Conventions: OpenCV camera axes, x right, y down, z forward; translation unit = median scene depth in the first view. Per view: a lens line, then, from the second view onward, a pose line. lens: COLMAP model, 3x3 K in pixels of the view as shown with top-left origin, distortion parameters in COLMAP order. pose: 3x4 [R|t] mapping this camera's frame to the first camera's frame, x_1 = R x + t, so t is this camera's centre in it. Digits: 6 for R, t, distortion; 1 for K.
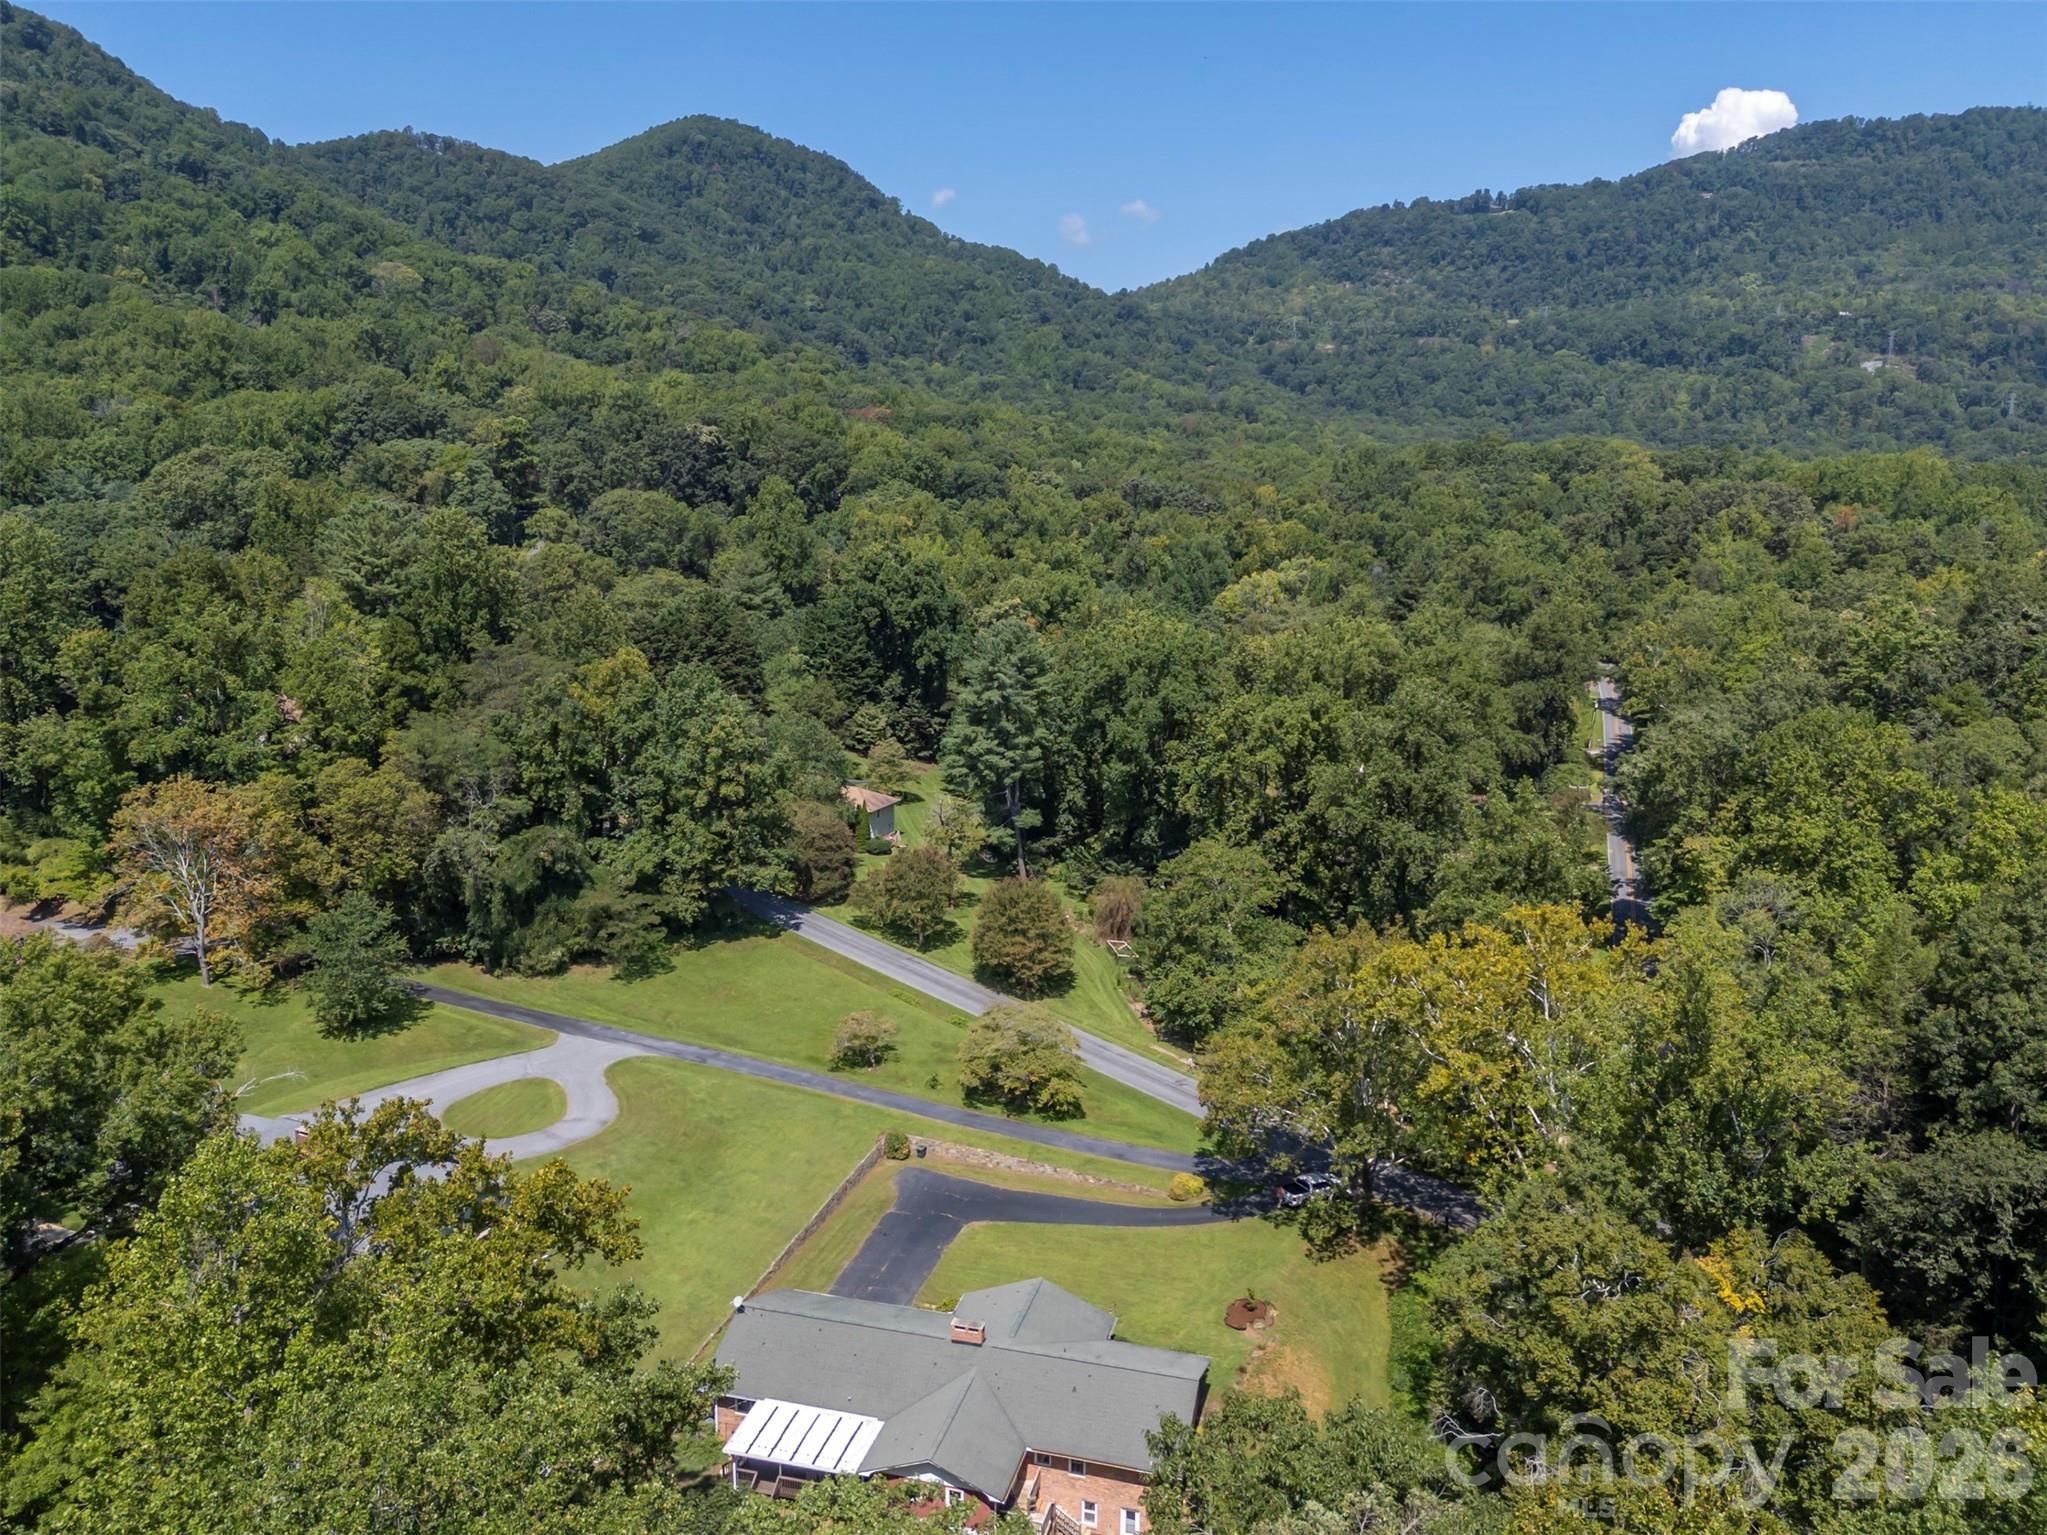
lens RADIAL K [[1455.0, 0, 1024.4], [0, 1455.0, 775.8], [0, 0, 1]] dist [0.111735, -0.092307]
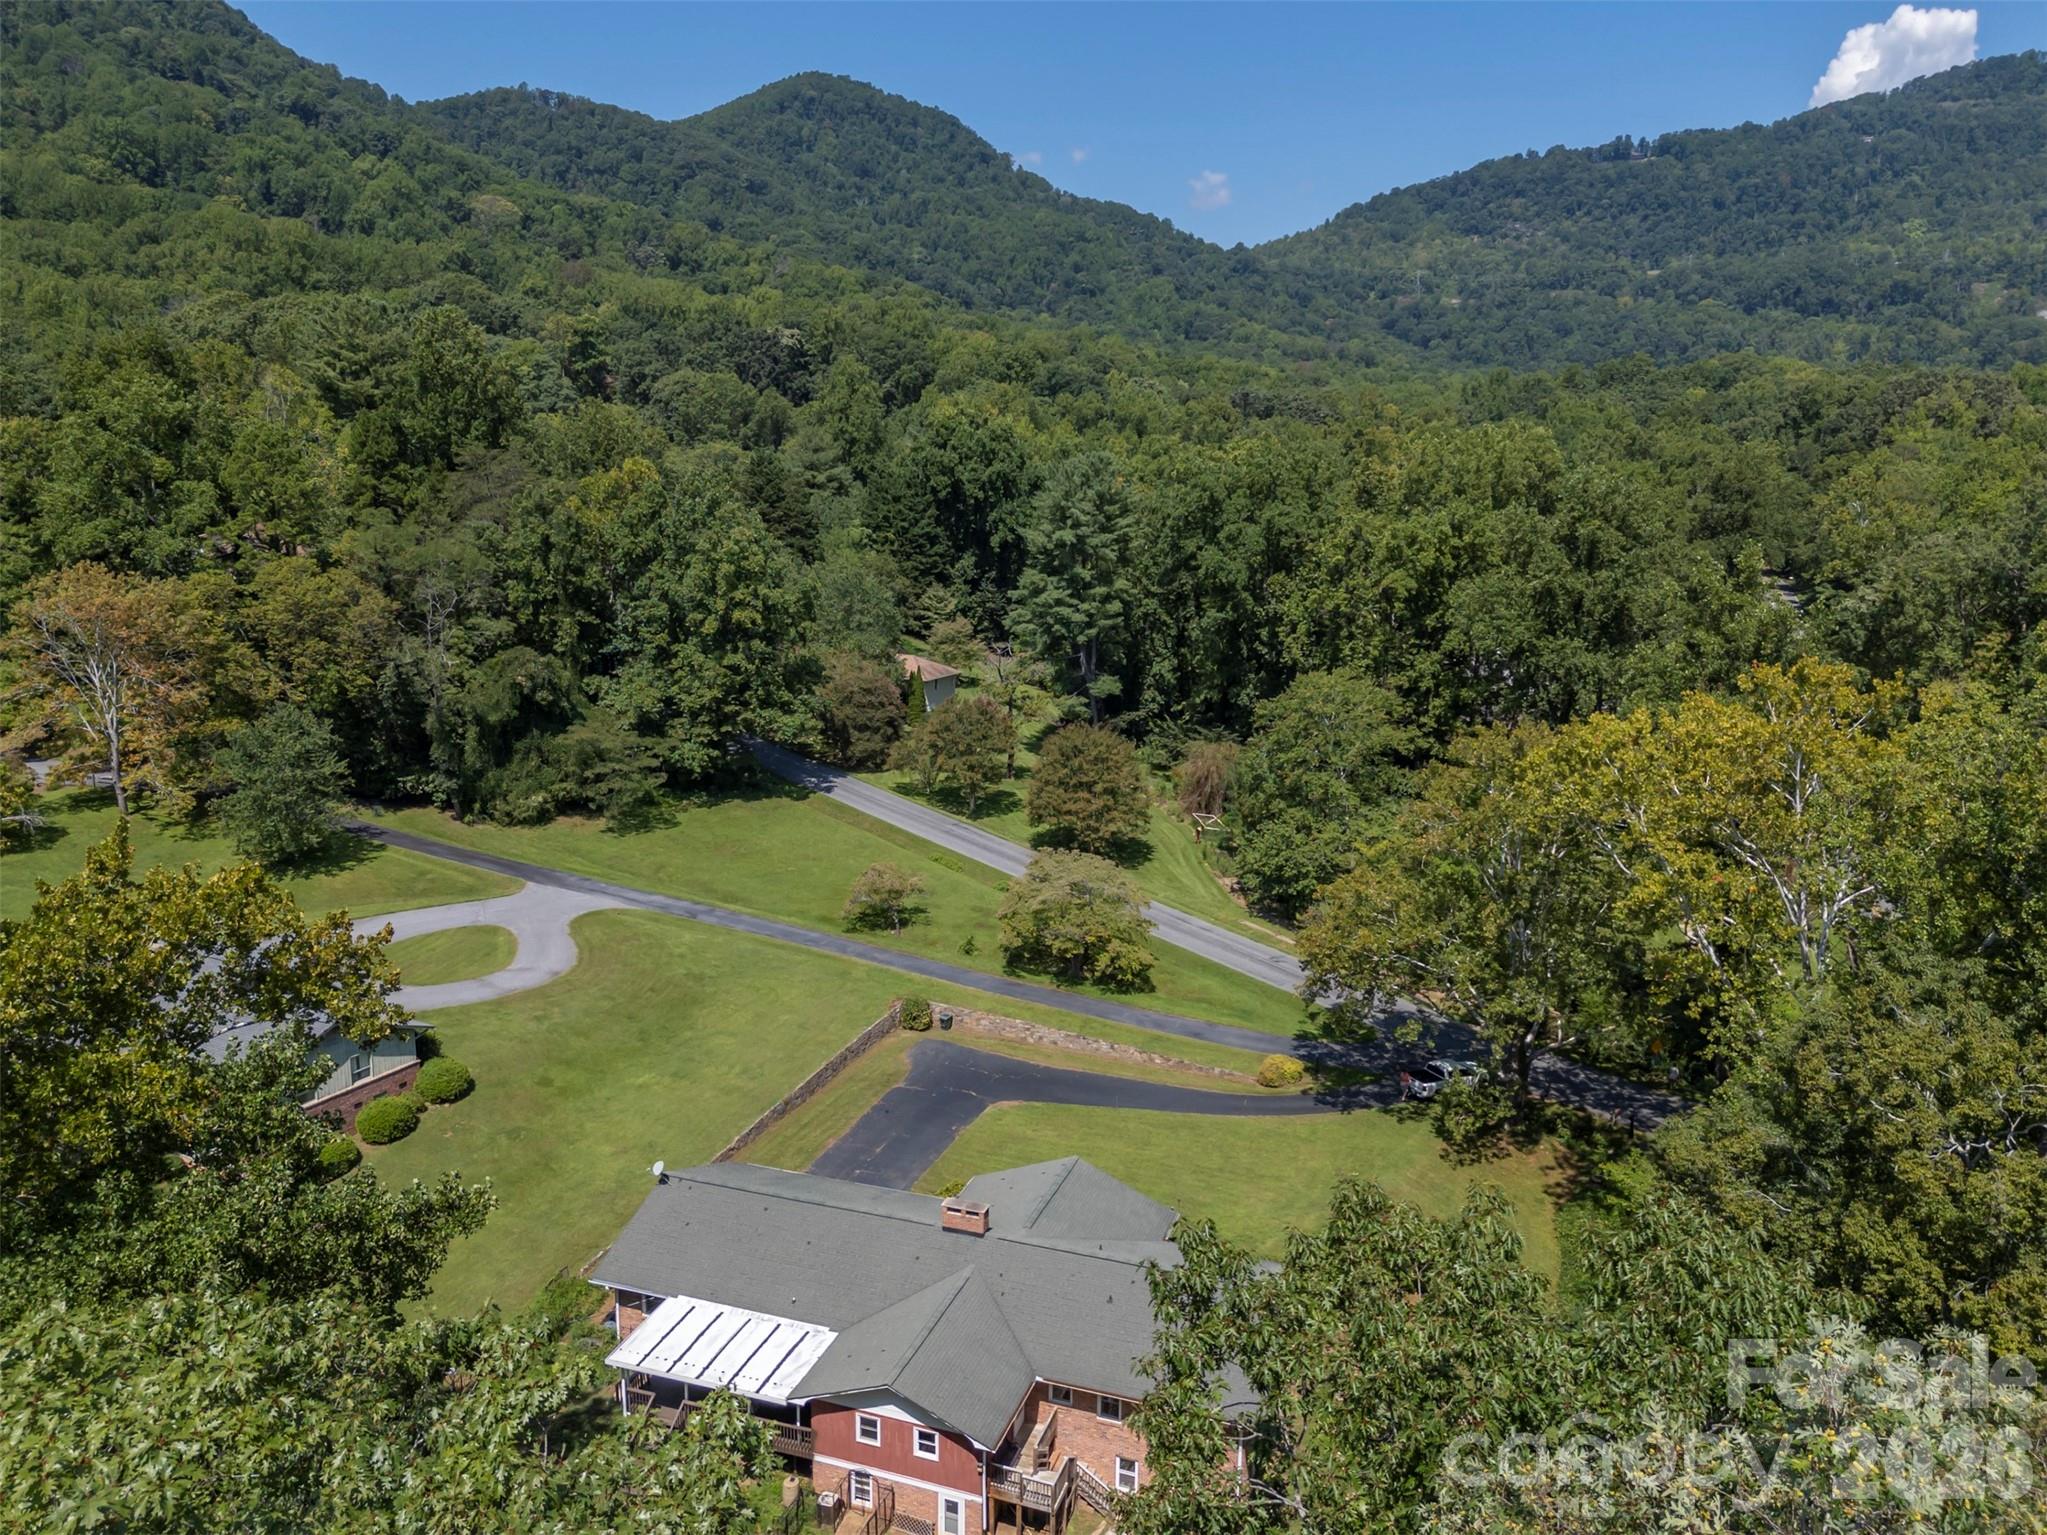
lens RADIAL K [[1469.5, 0, 1023.5], [0, 1469.5, 767.5], [0, 0, 1]] dist [0.110241, -0.091651]
pose [[0.997338, 0.016471, -0.071035, 0.019692], [-0.015526, 0.999784, 0.013827, 0.078864], [0.071247, -0.012688, 0.997378, 0.152525]]
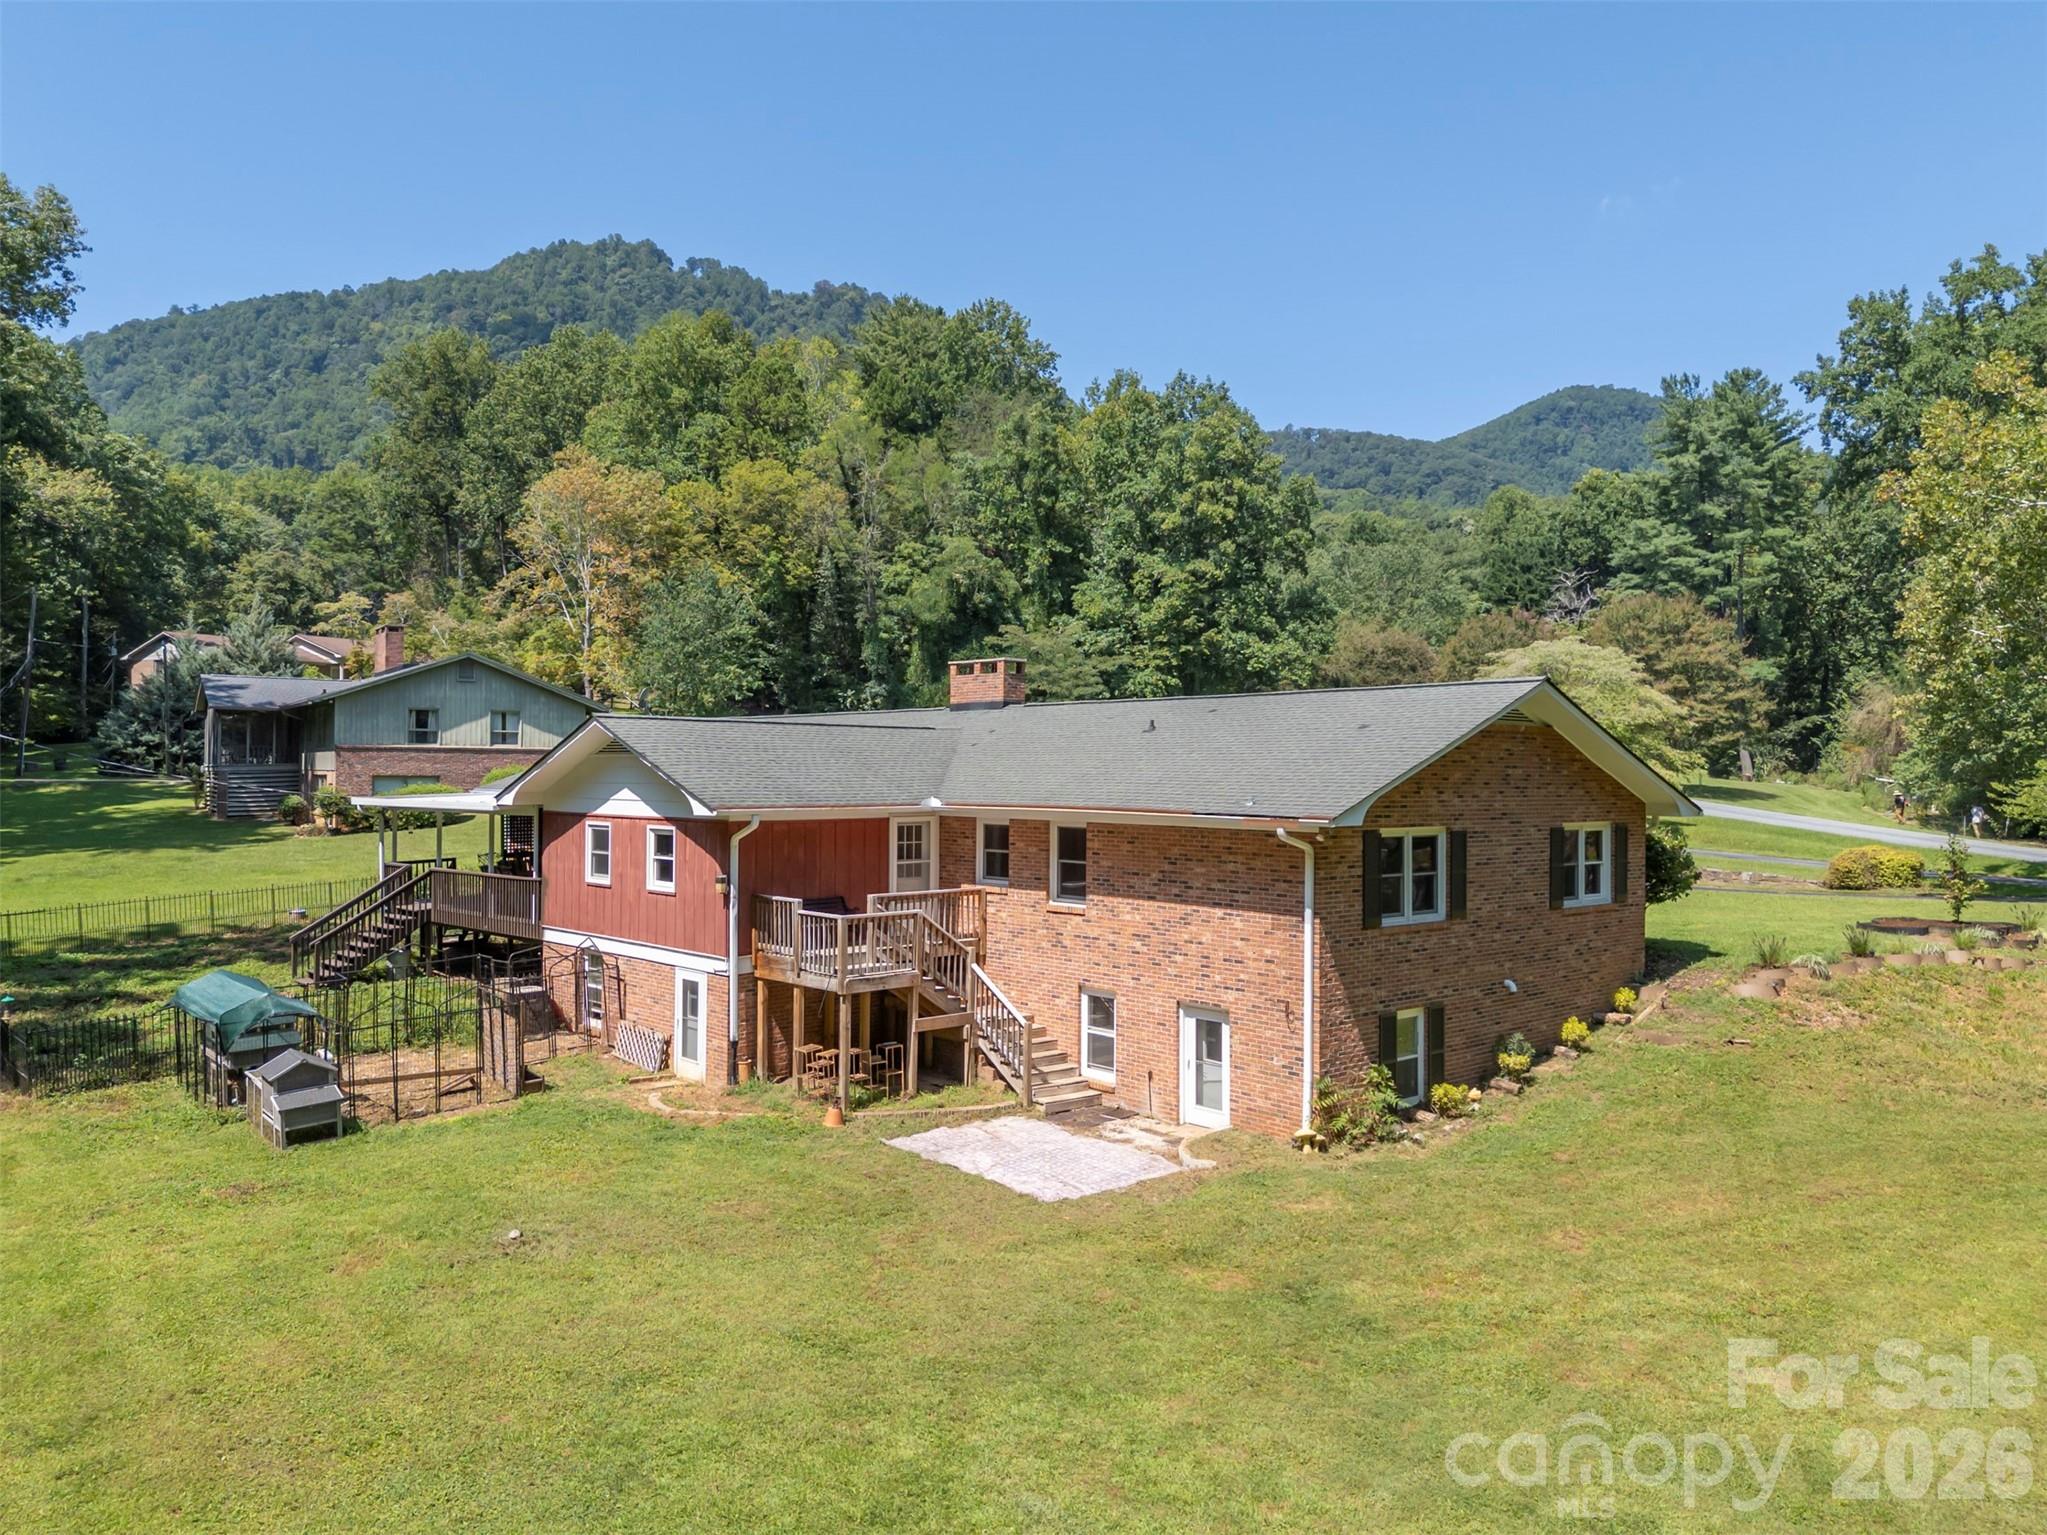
lens RADIAL K [[1488.1, 0, 1025.5], [0, 1488.1, 766.4], [0, 0, 1]] dist [0.083231, -0.058321]
pose [[0.848936, -0.003415, -0.528484, 0.094117], [-0.099415, 0.981096, -0.166036, 0.244568], [0.519061, 0.193493, 0.832548, 0.362227]]
